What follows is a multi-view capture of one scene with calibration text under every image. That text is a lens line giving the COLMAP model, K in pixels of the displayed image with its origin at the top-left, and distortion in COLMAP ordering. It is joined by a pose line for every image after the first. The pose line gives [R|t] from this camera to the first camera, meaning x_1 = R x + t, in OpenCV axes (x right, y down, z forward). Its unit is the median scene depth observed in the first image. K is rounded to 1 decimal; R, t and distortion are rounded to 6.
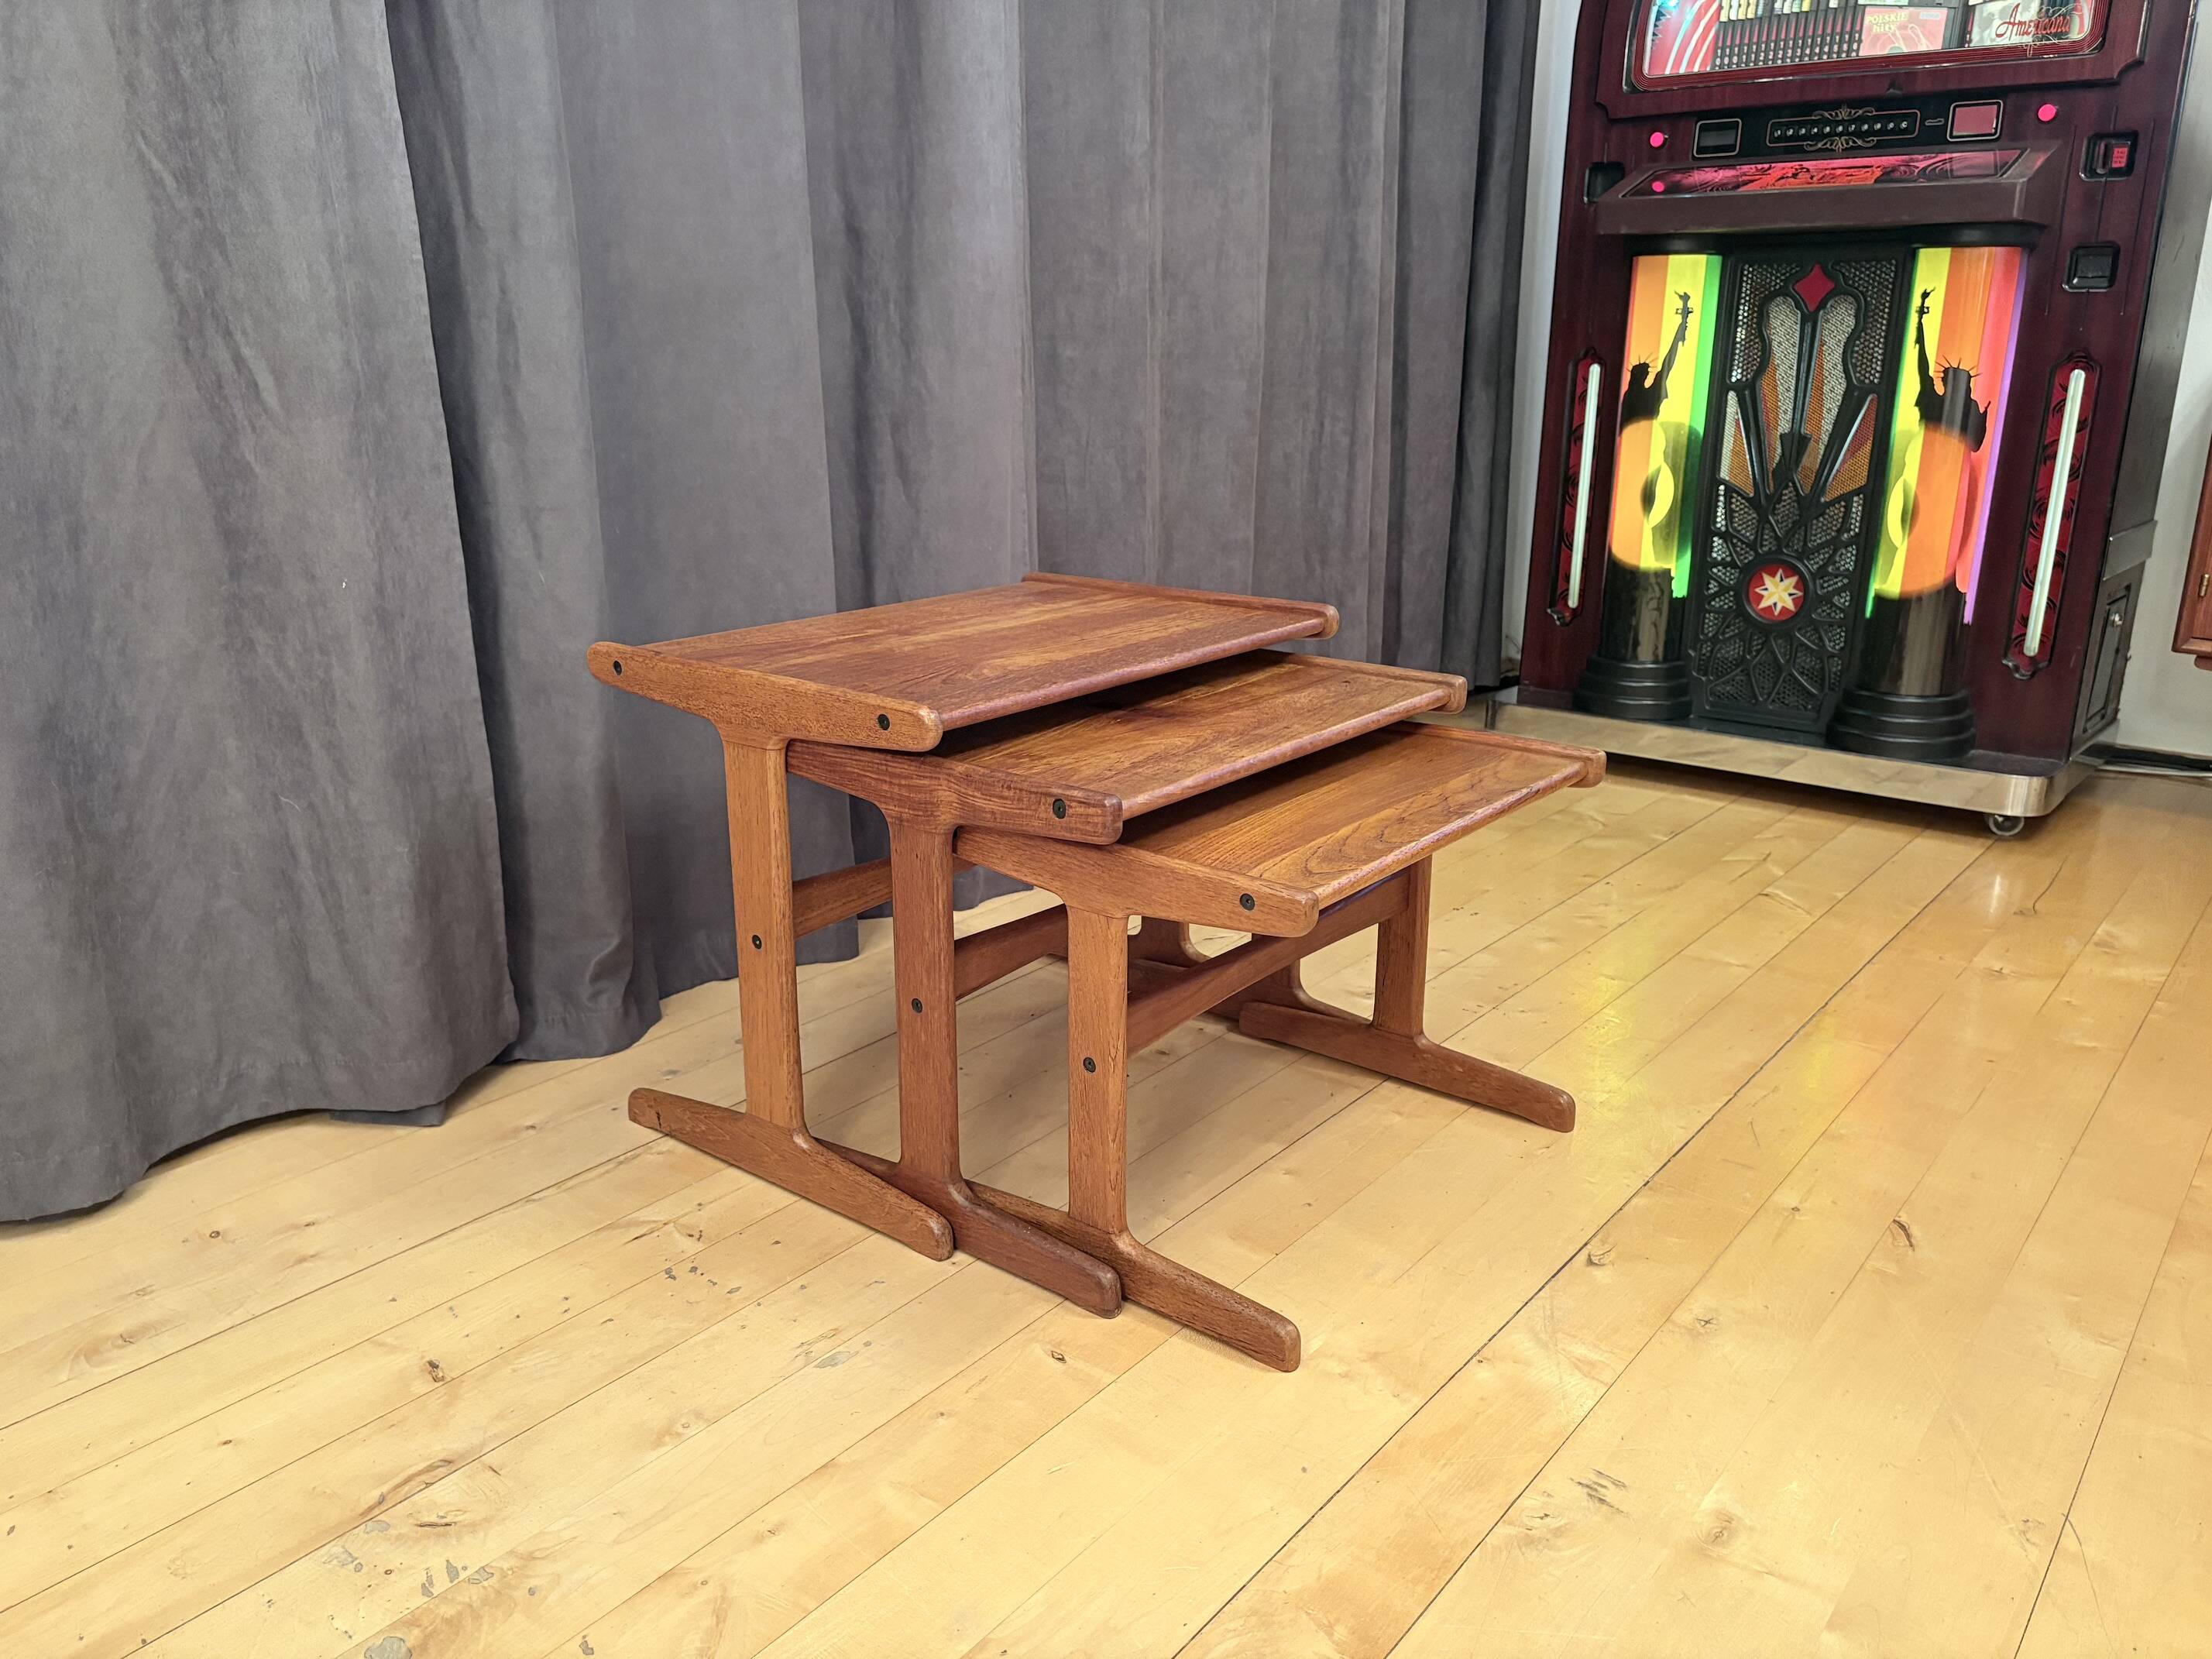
lens RADIAL K [[1686.1, 0, 1106.2], [0, 1686.1, 834.0], [0, 0, 1]] dist [0.014998, 0.004772]
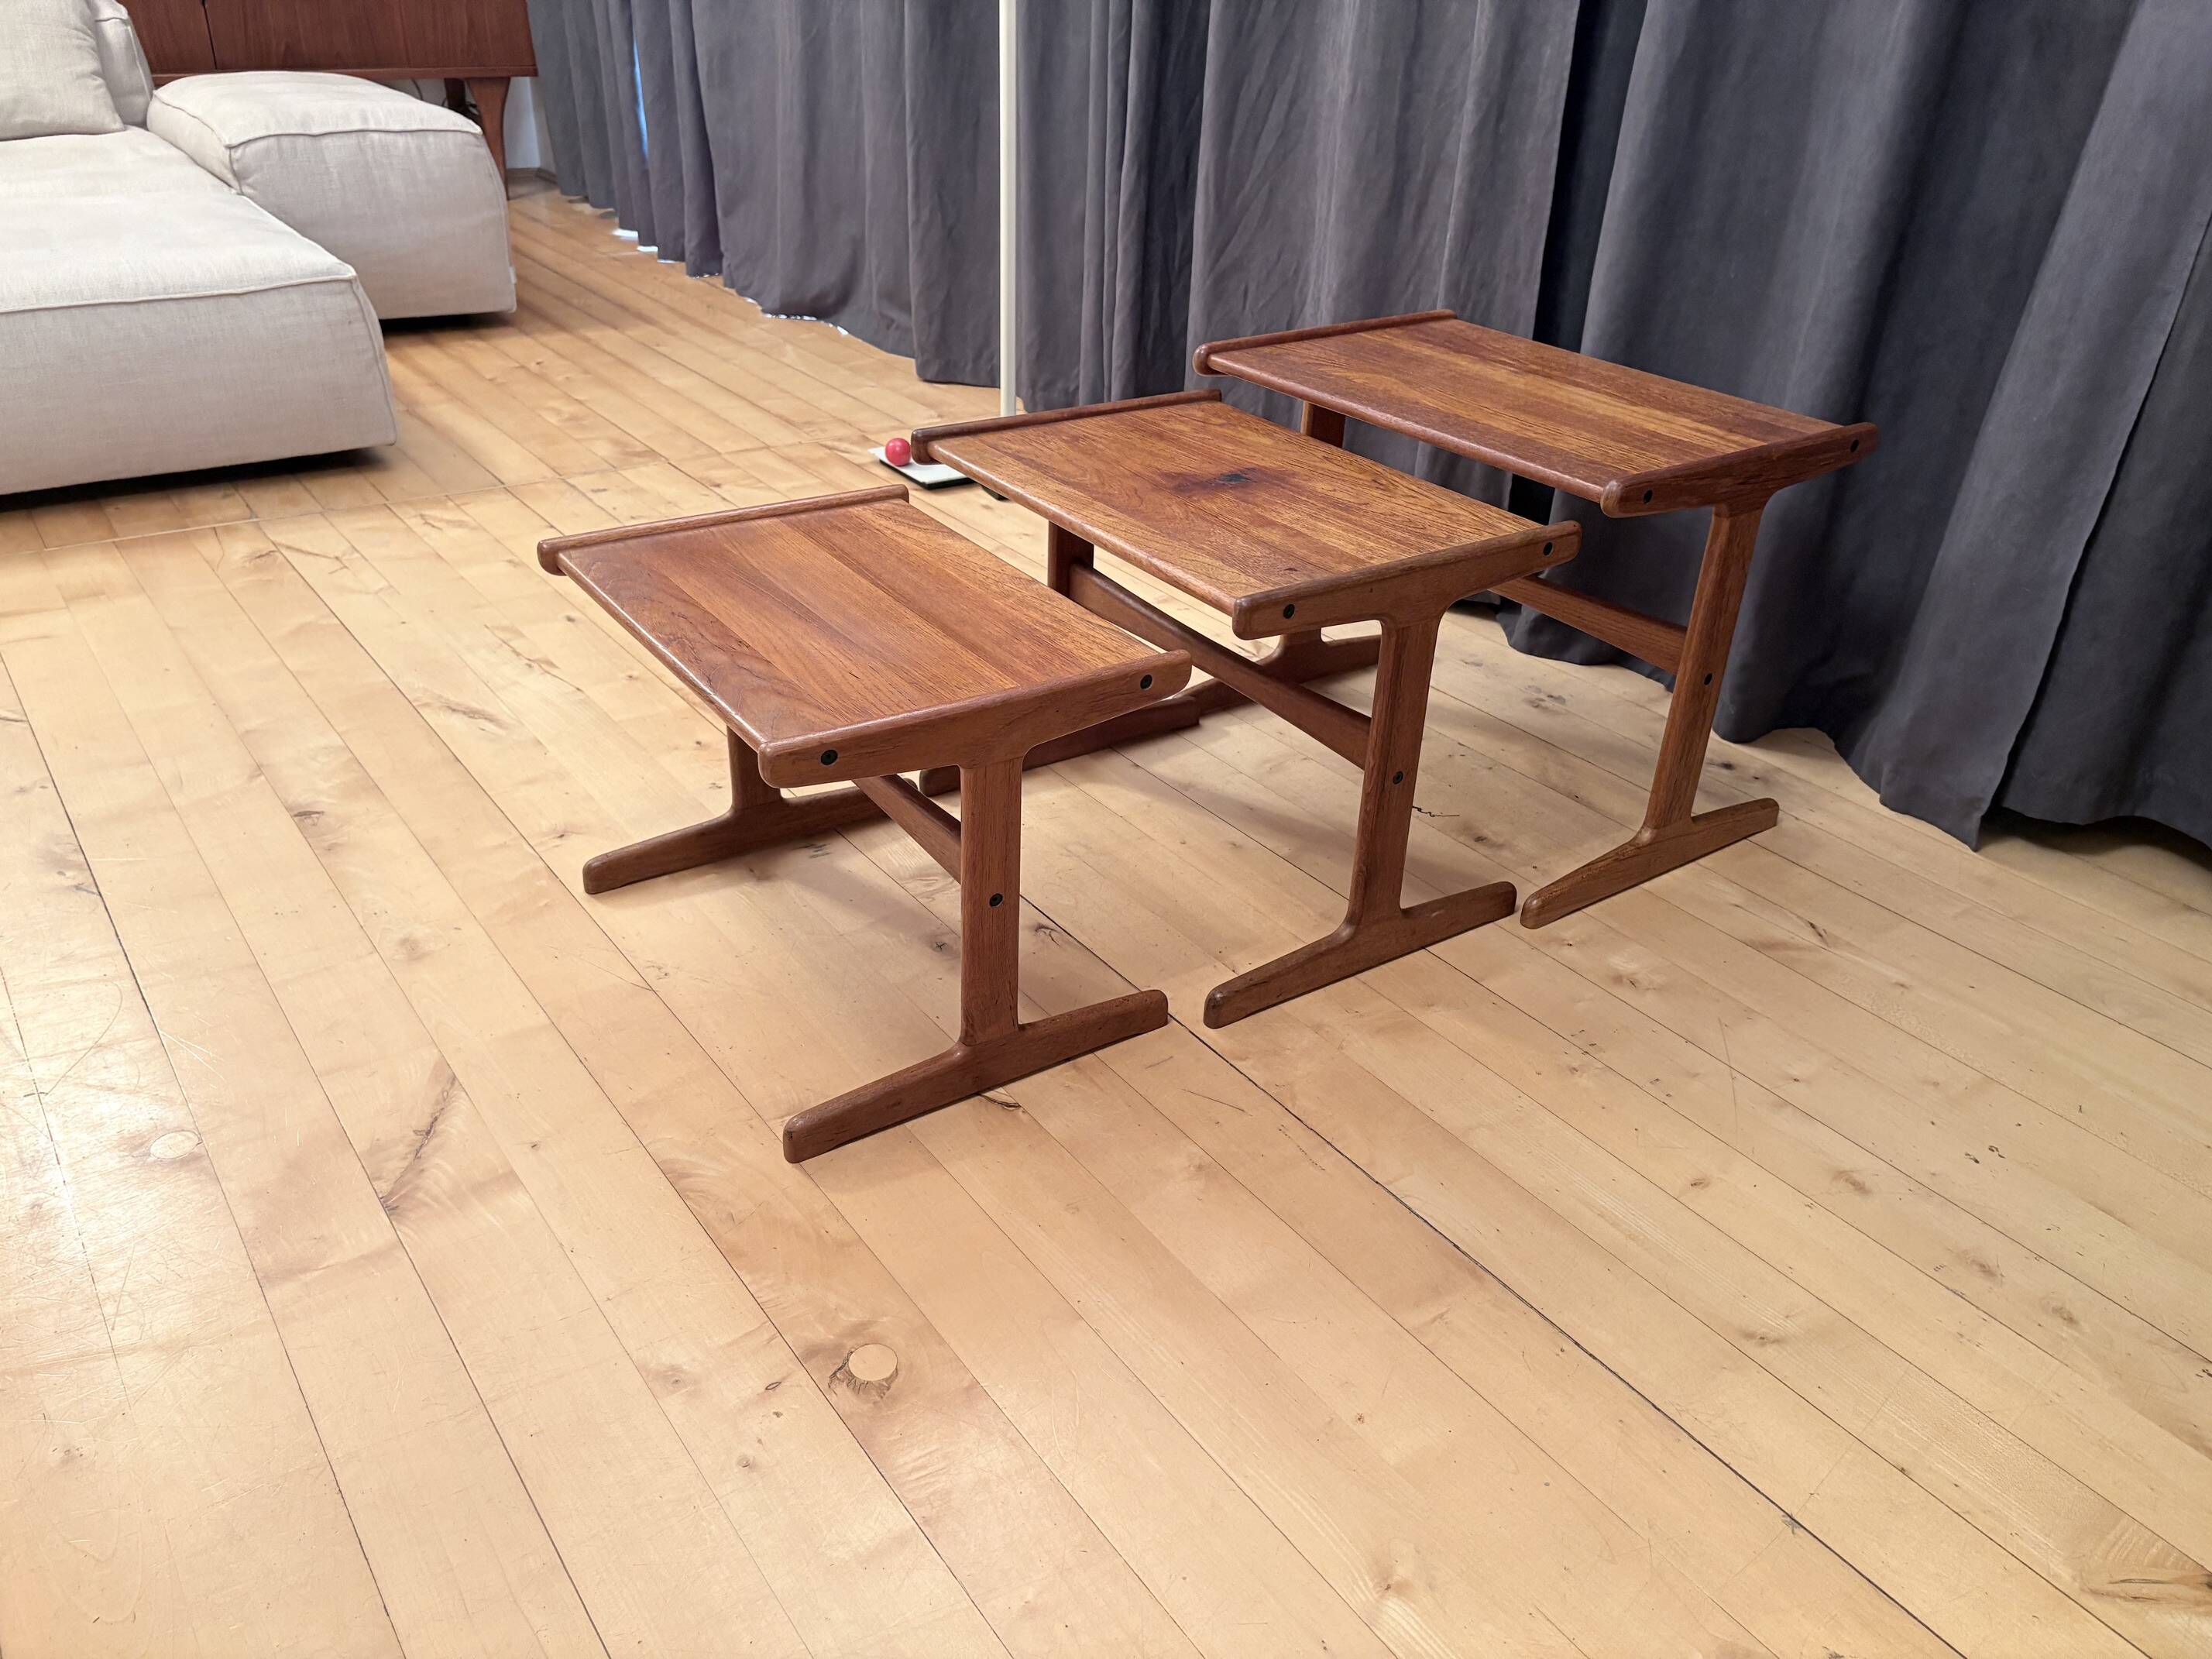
lens RADIAL K [[1685.8, 0, 1114.2], [0, 1685.8, 839.5], [0, 0, 1]] dist [0.023198, -0.013133]
pose [[-0.271264, 0.457838, -0.846641, 1.113869], [-0.317753, 0.787708, 0.527777, -0.398506], [0.908542, 0.412190, -0.068197, 0.965812]]
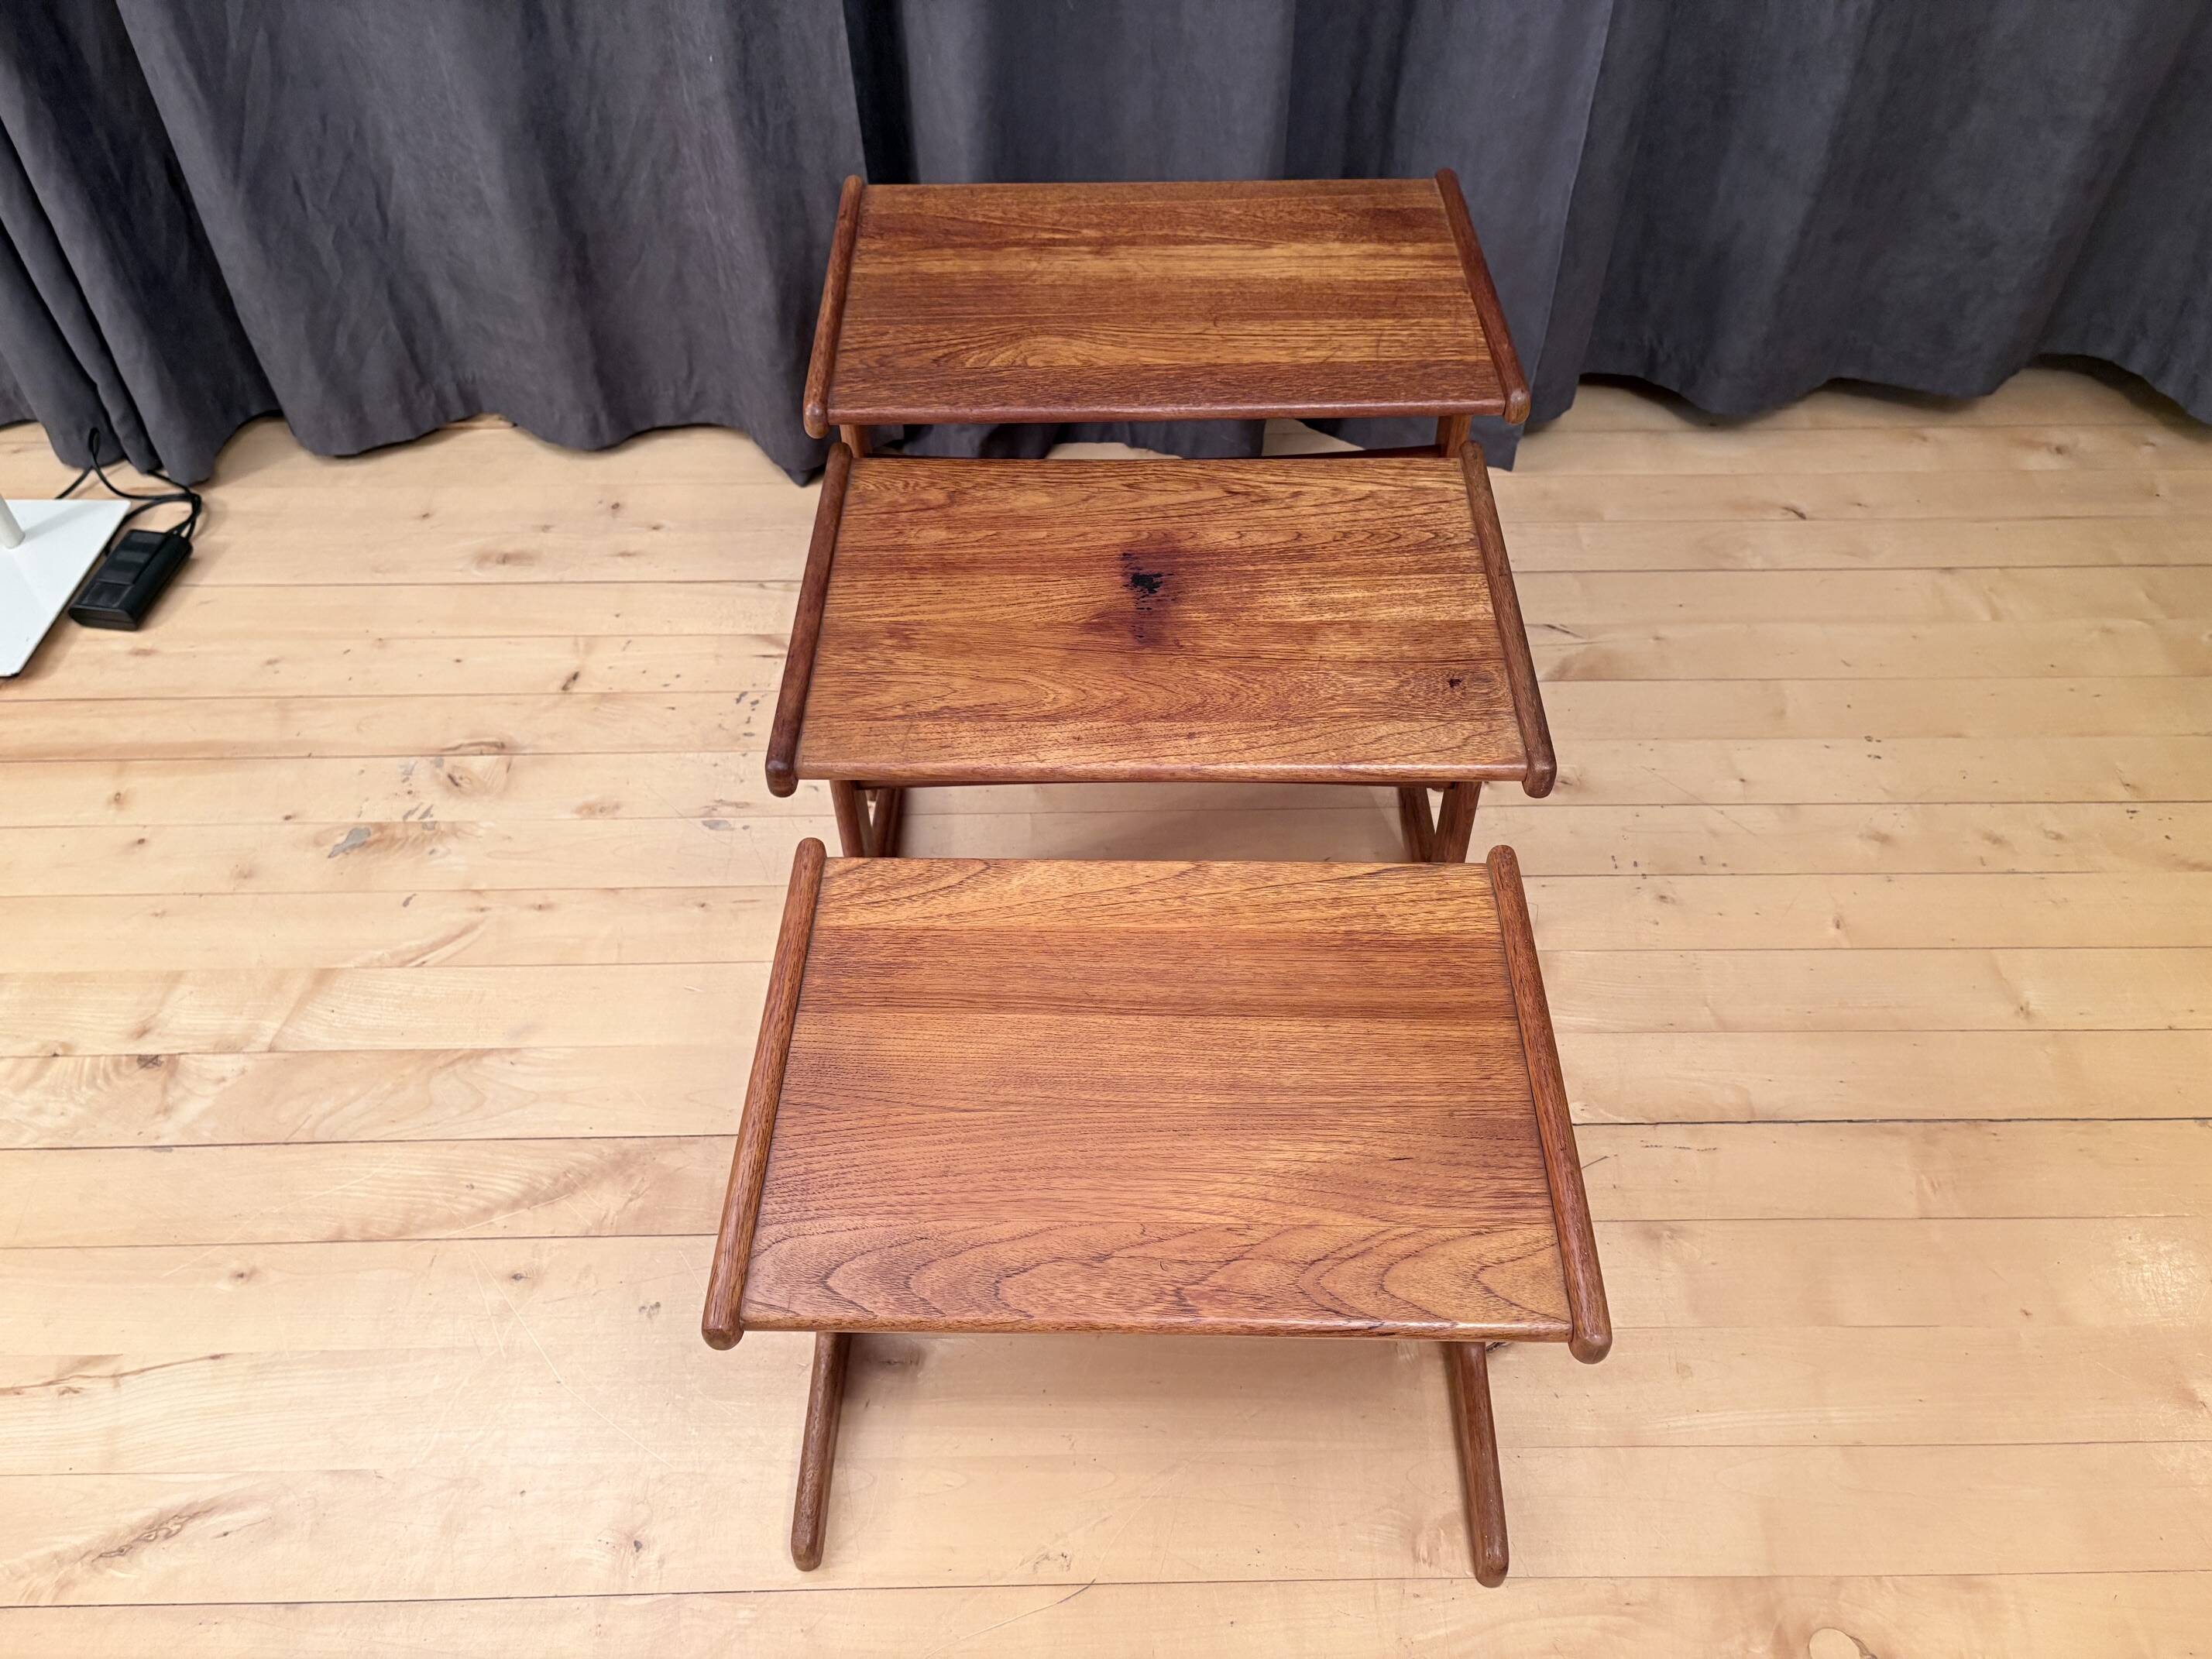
lens RADIAL K [[1685.8, 0, 1114.2], [0, 1685.8, 839.5], [0, 0, 1]] dist [0.023198, -0.013133]
pose [[0.630836, 0.566260, -0.530466, 0.610199], [-0.220534, 0.786321, 0.577117, -0.424562], [0.743915, -0.247081, 0.620919, 0.309209]]
